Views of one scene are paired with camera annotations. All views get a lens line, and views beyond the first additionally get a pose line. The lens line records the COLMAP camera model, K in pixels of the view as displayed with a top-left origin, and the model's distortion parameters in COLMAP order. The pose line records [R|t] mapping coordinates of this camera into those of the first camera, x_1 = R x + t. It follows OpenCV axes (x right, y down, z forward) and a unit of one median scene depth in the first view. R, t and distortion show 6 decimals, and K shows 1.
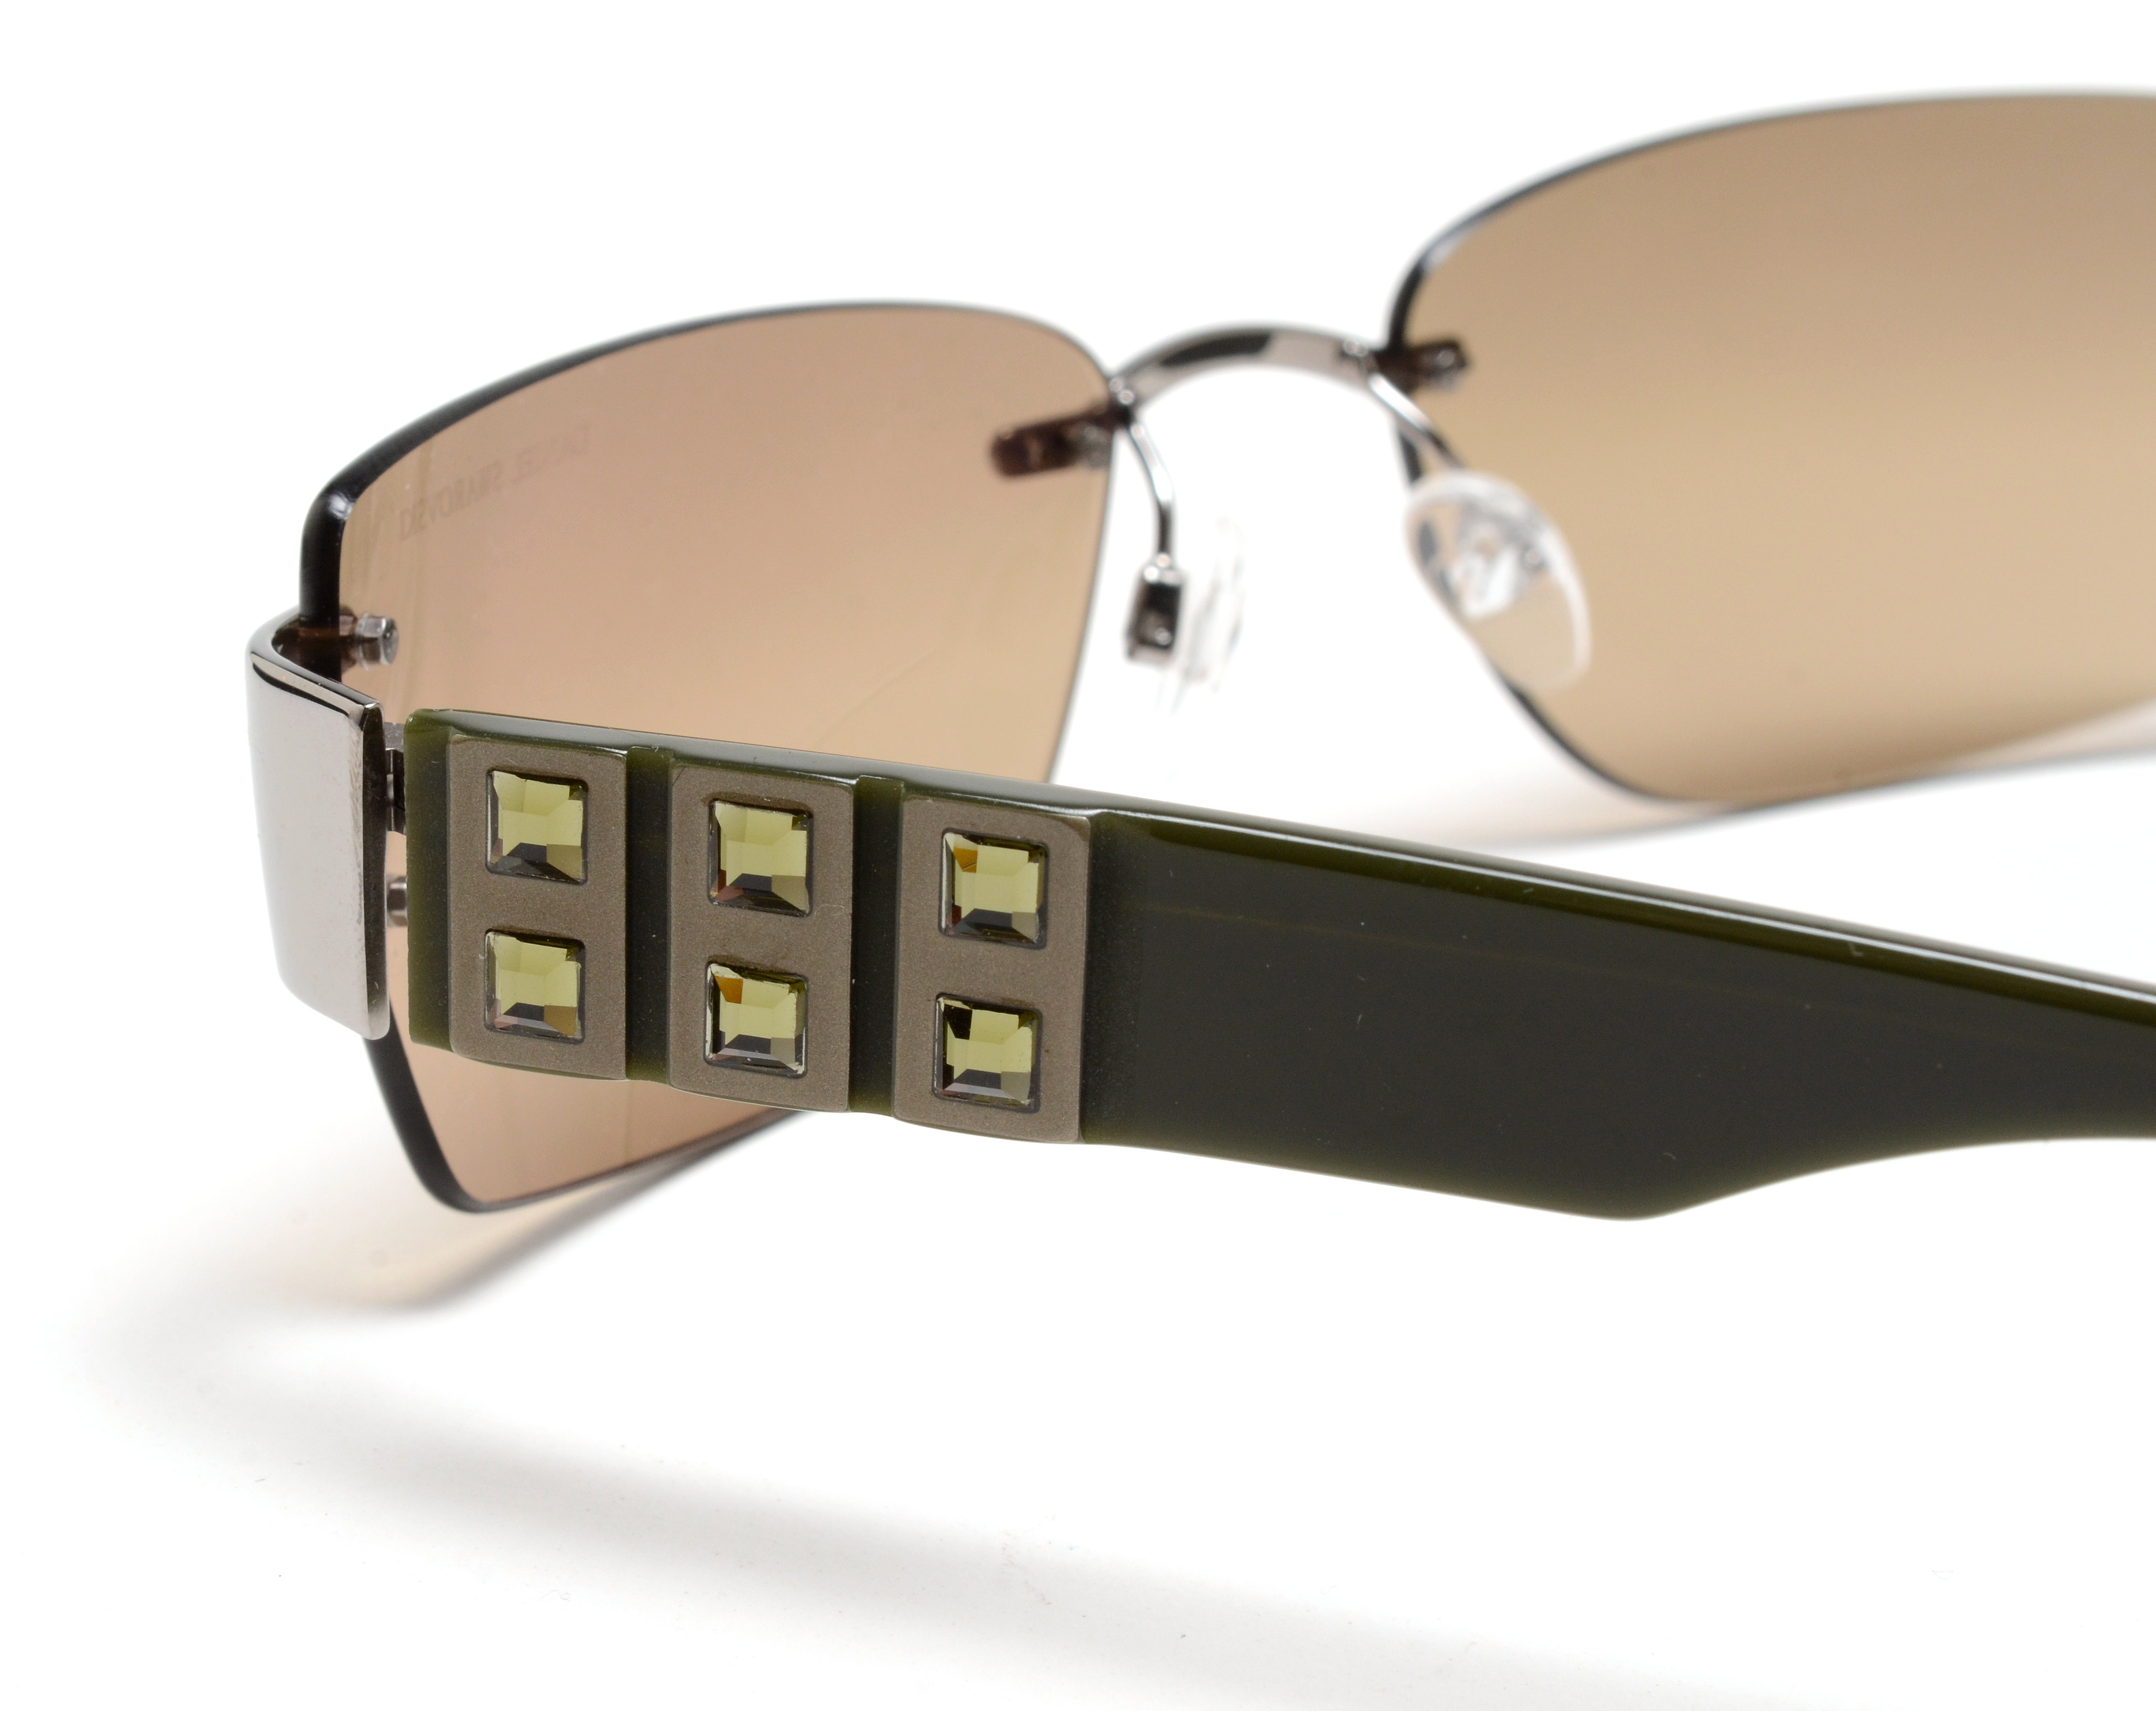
lens RADIAL K [[7178.2, 0, 1078.0], [0, 7178.2, 855.5], [0, 0, 1]] dist [-0.109657, 0.017399]
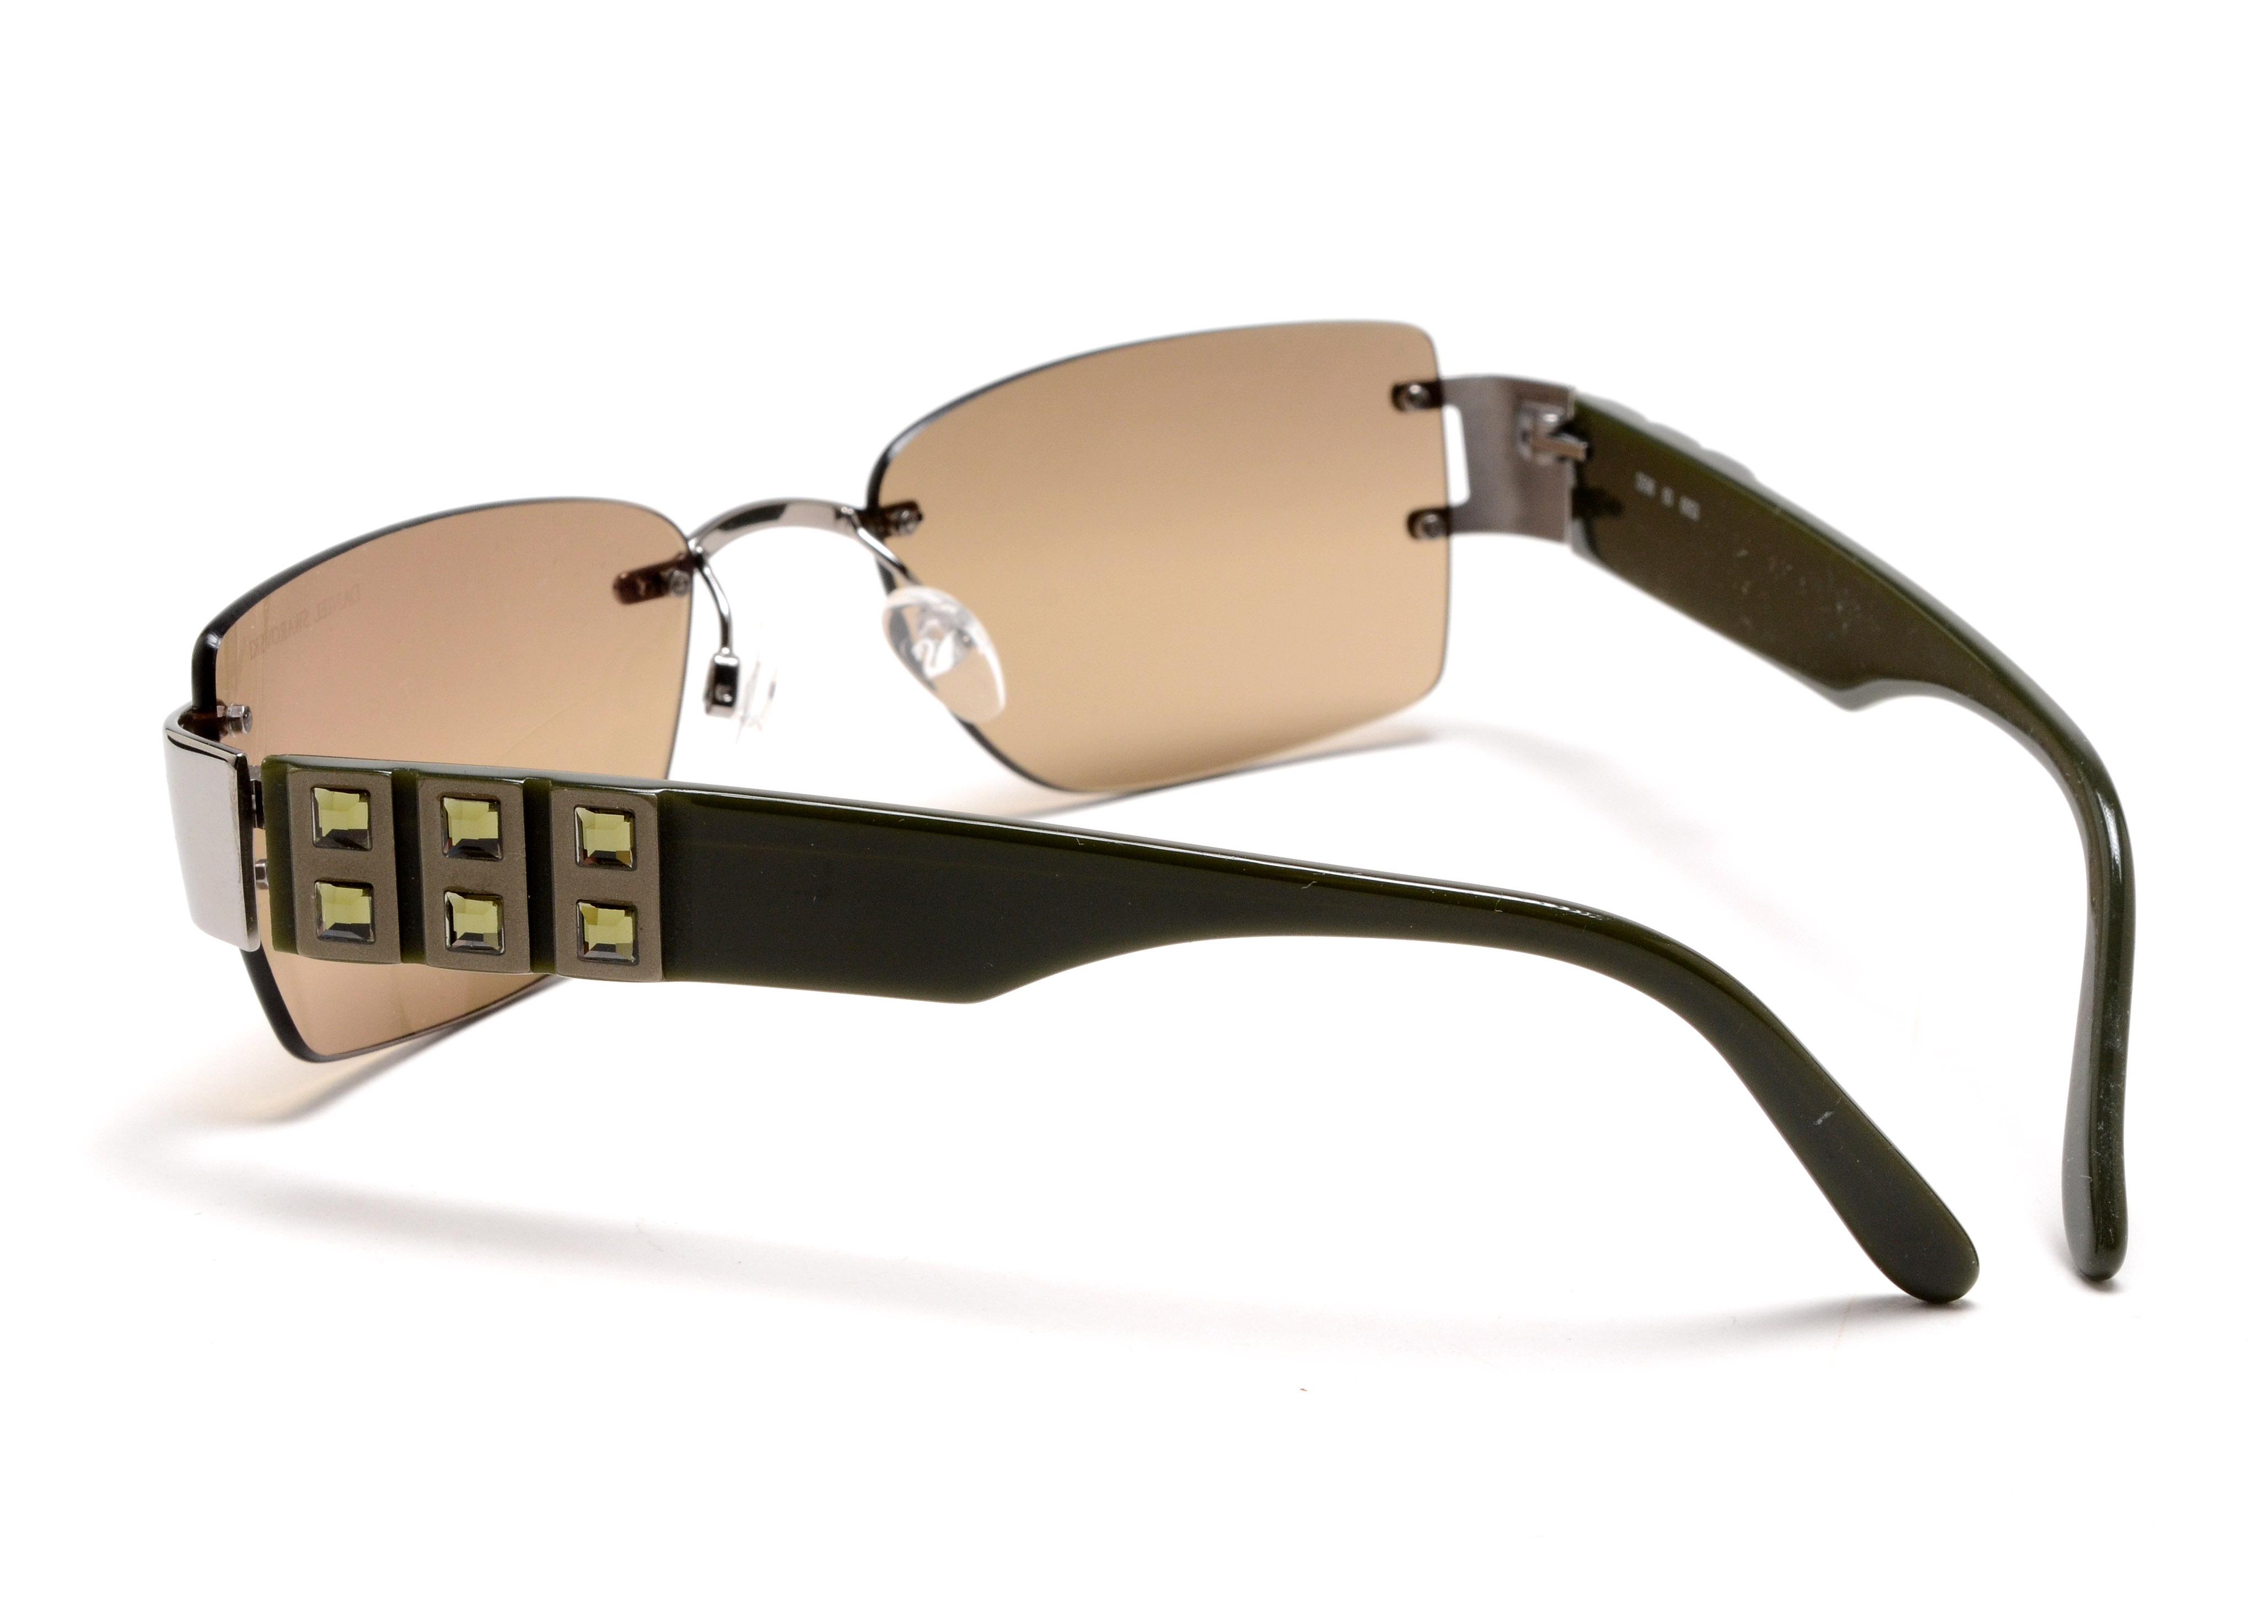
lens RADIAL K [[5005.3, 0, 1134.0], [0, 5005.3, 812.0], [0, 0, 1]] dist [-0.047529, -0.217886]
pose [[0.995177, -0.052899, 0.082609, 0.013772], [0.053600, 0.998543, -0.006288, 0.010965], [-0.082156, 0.010686, 0.996562, -0.195686]]
